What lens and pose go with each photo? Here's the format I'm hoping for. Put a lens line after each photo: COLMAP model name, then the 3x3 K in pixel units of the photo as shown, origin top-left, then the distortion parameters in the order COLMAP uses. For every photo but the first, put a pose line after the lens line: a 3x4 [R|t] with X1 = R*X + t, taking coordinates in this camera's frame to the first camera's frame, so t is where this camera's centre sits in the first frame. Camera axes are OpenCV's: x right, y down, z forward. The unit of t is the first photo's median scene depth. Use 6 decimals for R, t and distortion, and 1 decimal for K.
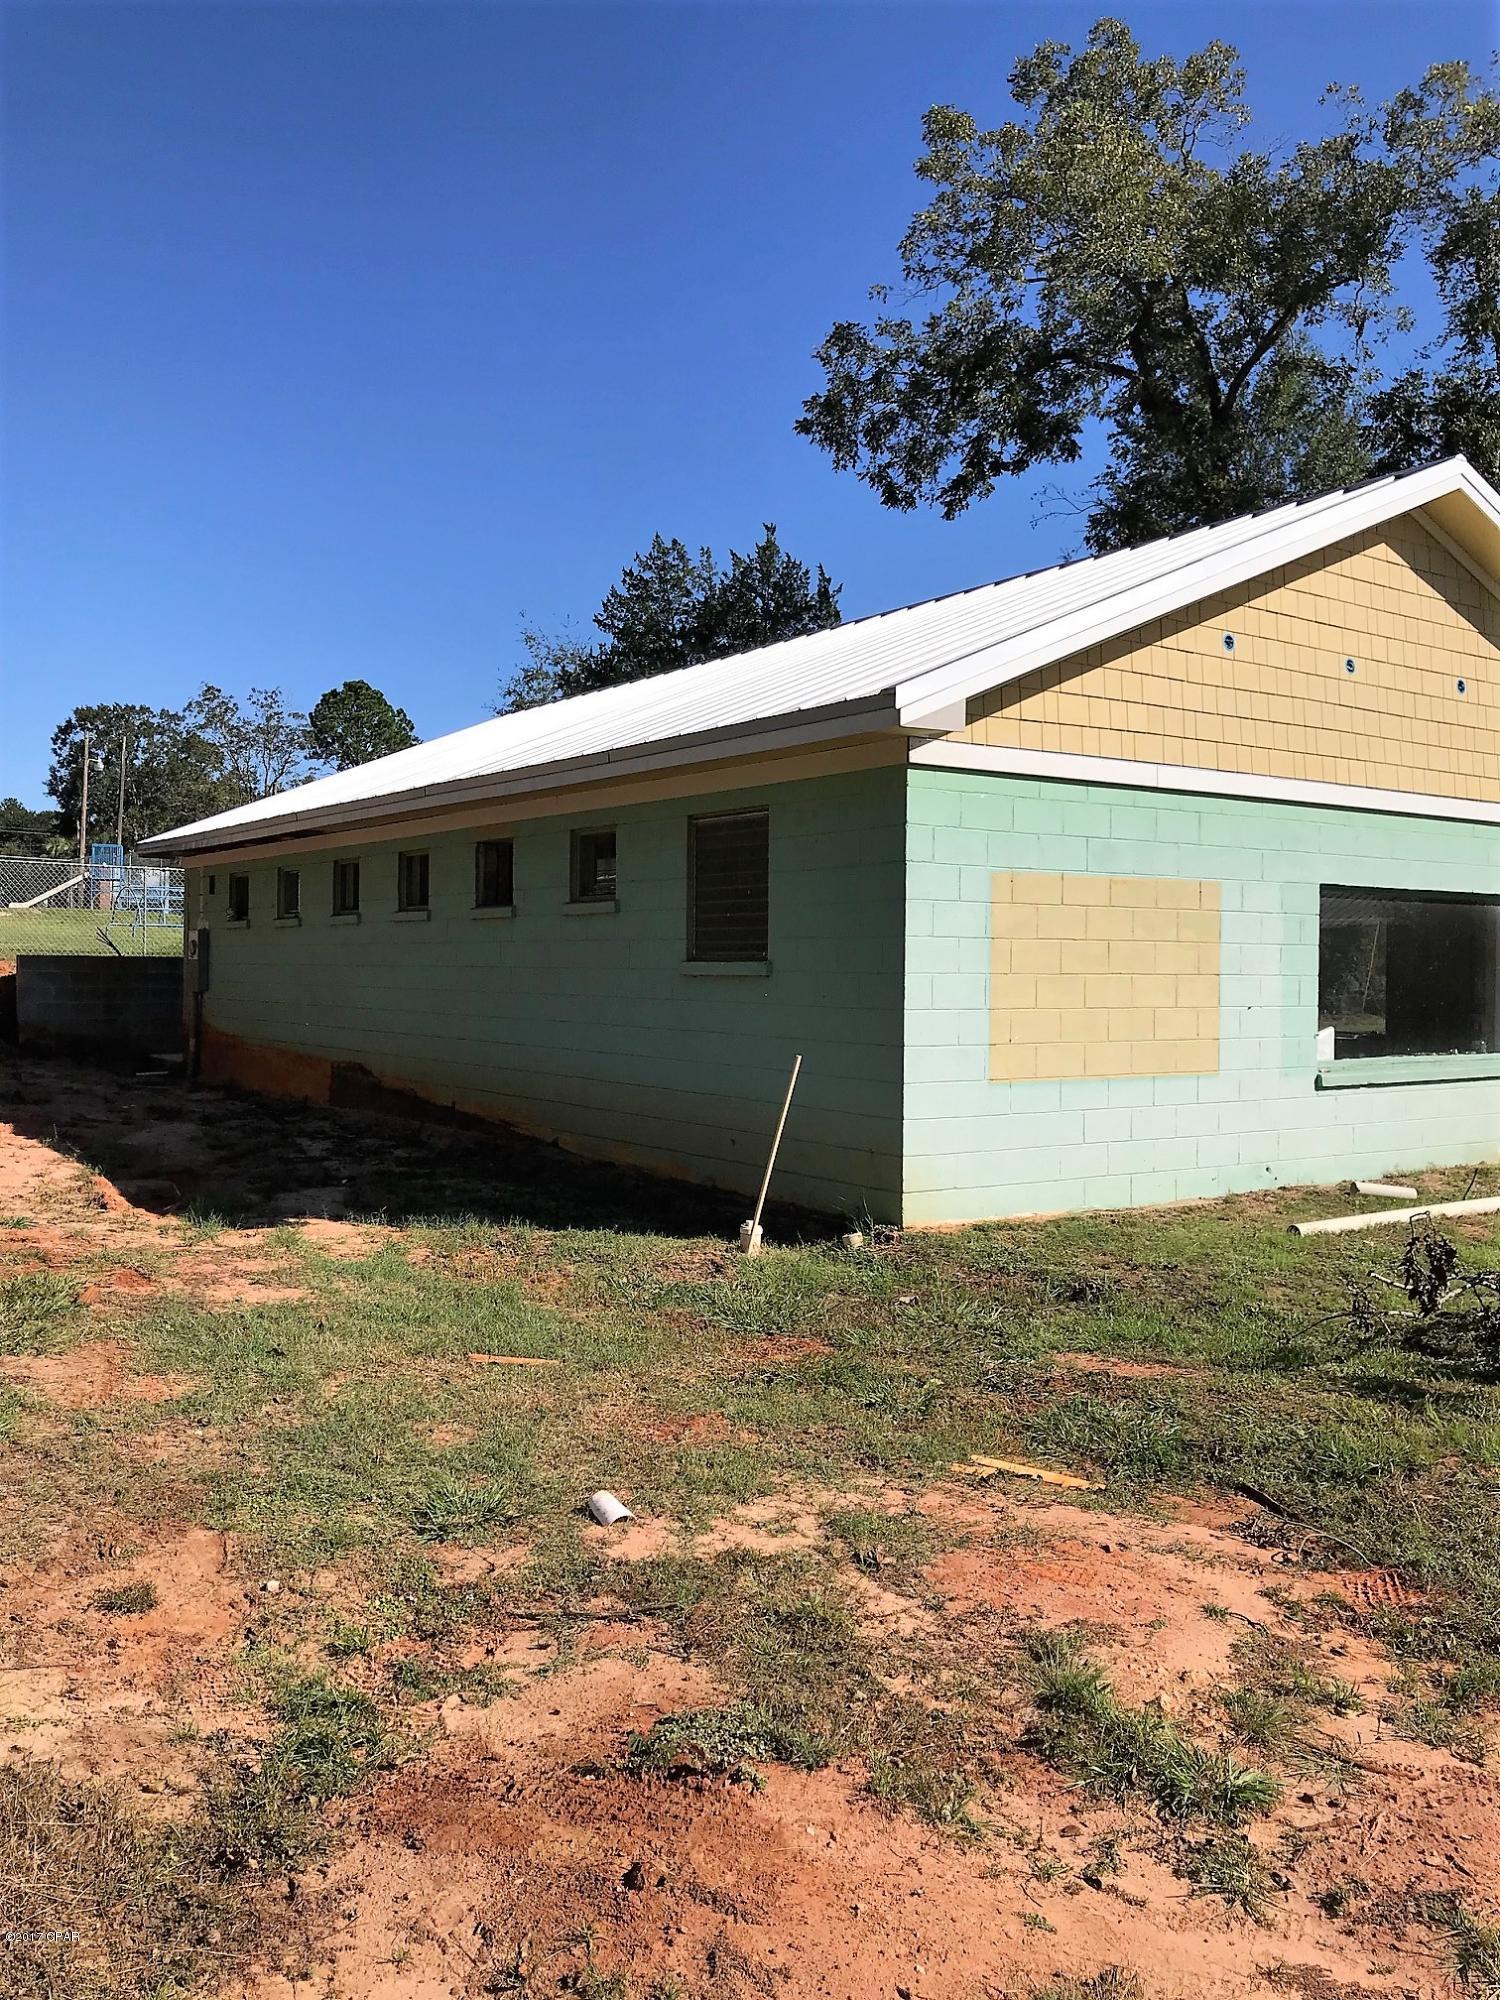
lens RADIAL K [[1645.8, 0, 751.5], [0, 1645.8, 995.0], [0, 0, 1]] dist [0.033958, -0.035032]
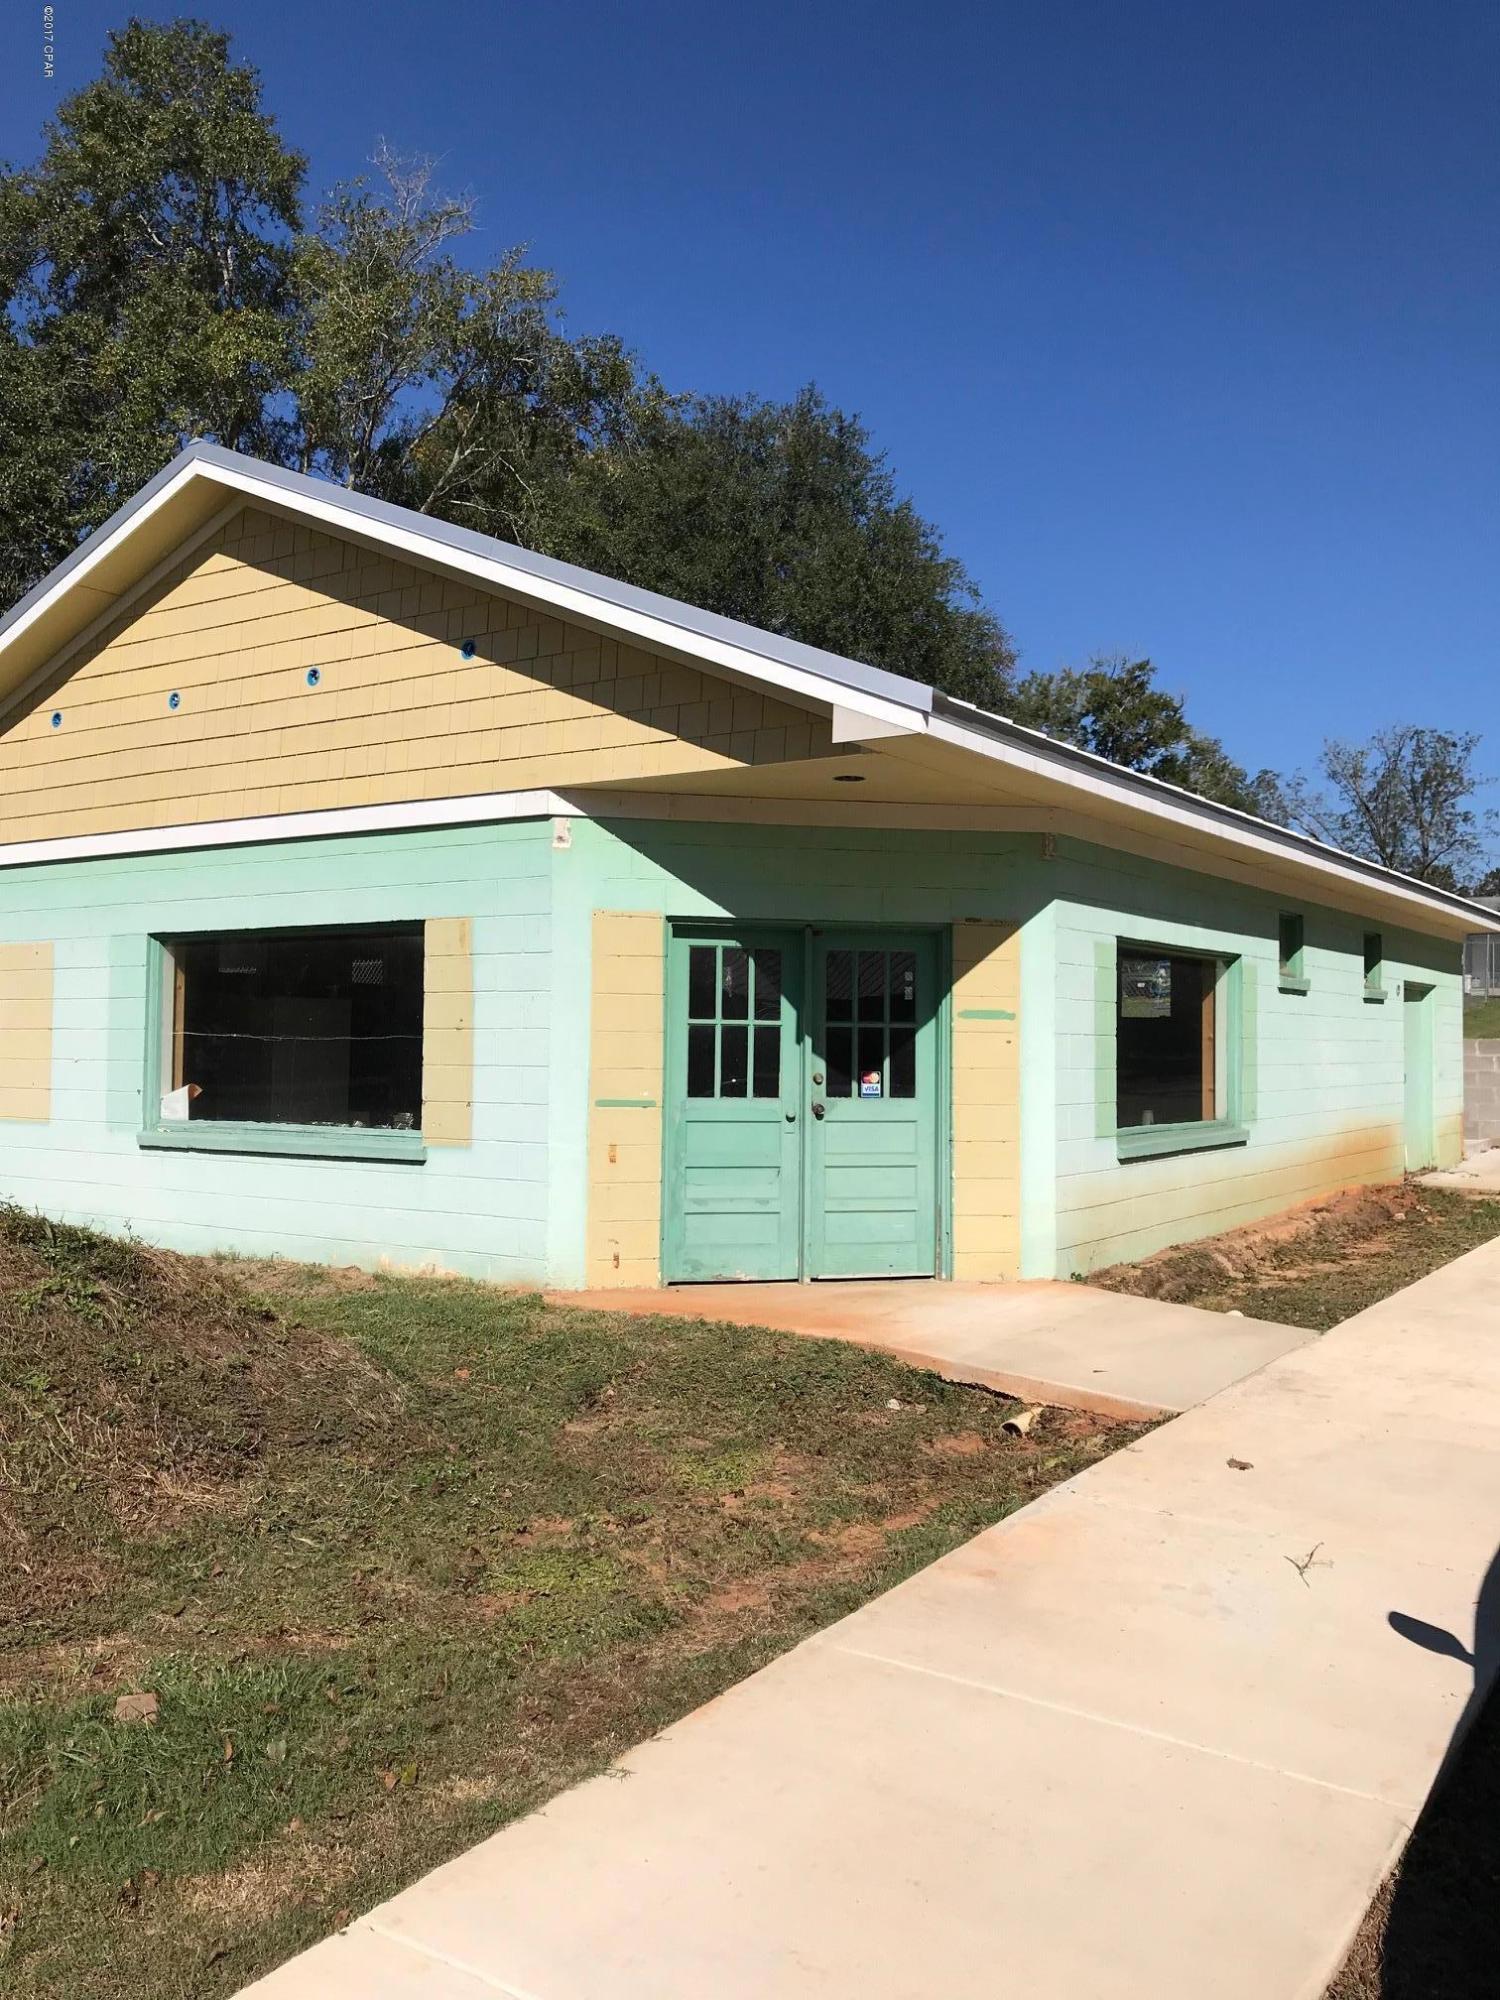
lens RADIAL K [[1645.8, 0, 749.6], [0, 1645.8, 981.1], [0, 0, 1]] dist [0.033958, -0.035032]
pose [[0.352138, -0.035596, -0.935271, 1.358784], [-0.011632, 0.999033, -0.042402, -0.003040], [0.935876, 0.025811, 0.351383, 0.984525]]
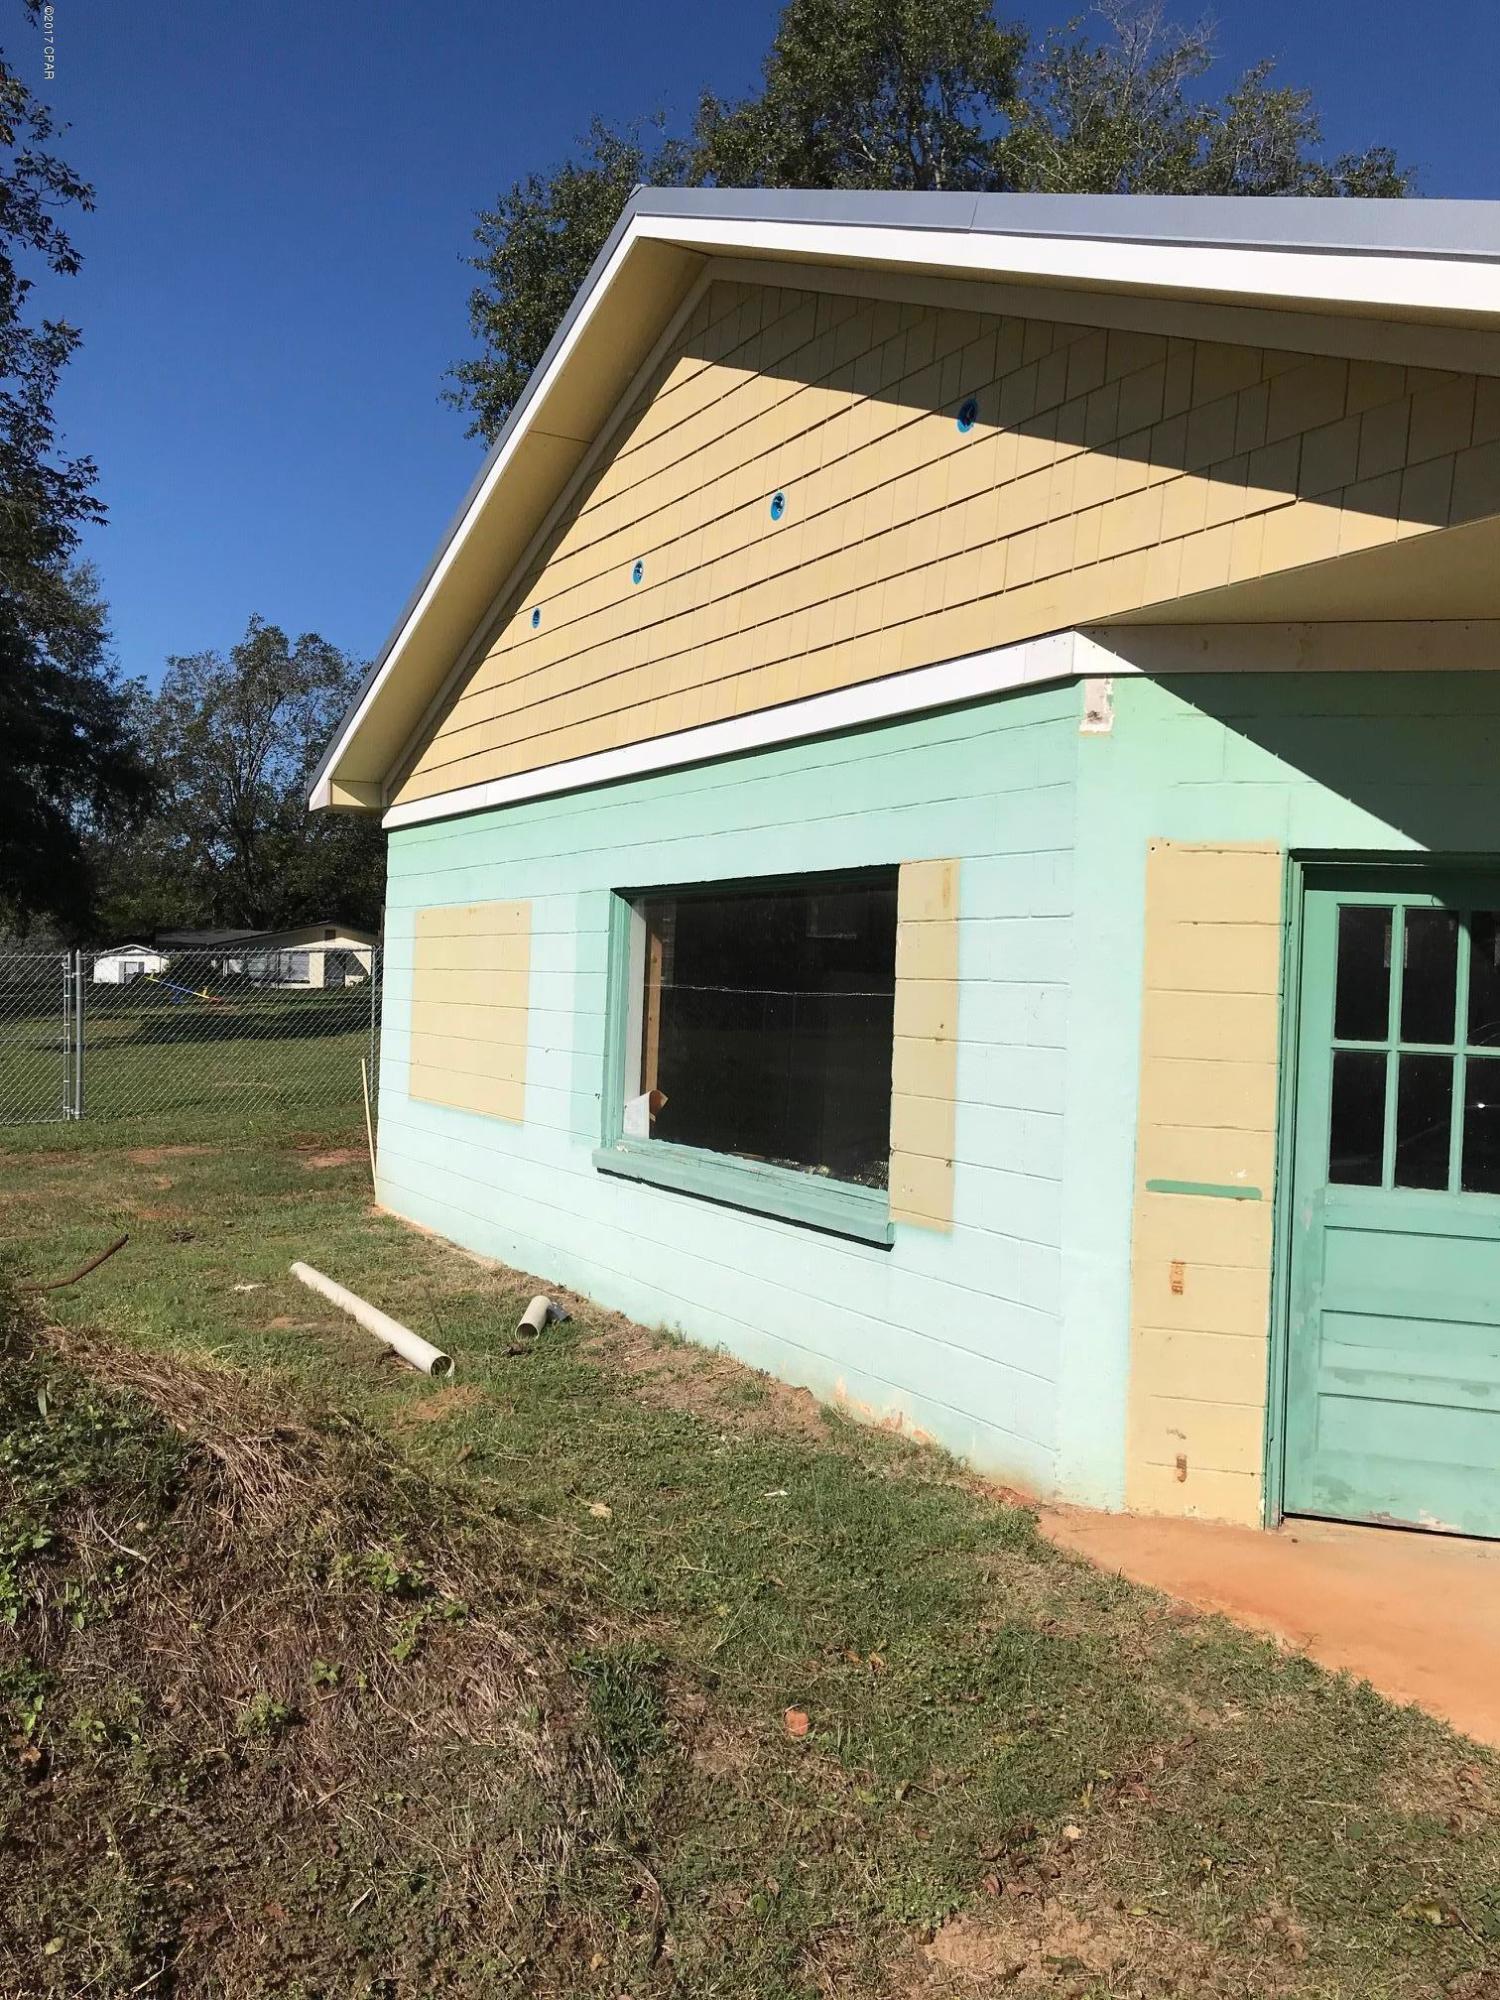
lens RADIAL K [[1645.8, 0, 737.3], [0, 1645.8, 986.6], [0, 0, 1]] dist [0.033958, -0.035032]
pose [[-0.105605, -0.006124, -0.994389, 1.051547], [-0.039769, 0.999207, -0.001930, -0.025076], [0.993613, 0.039342, -0.105765, 1.127341]]
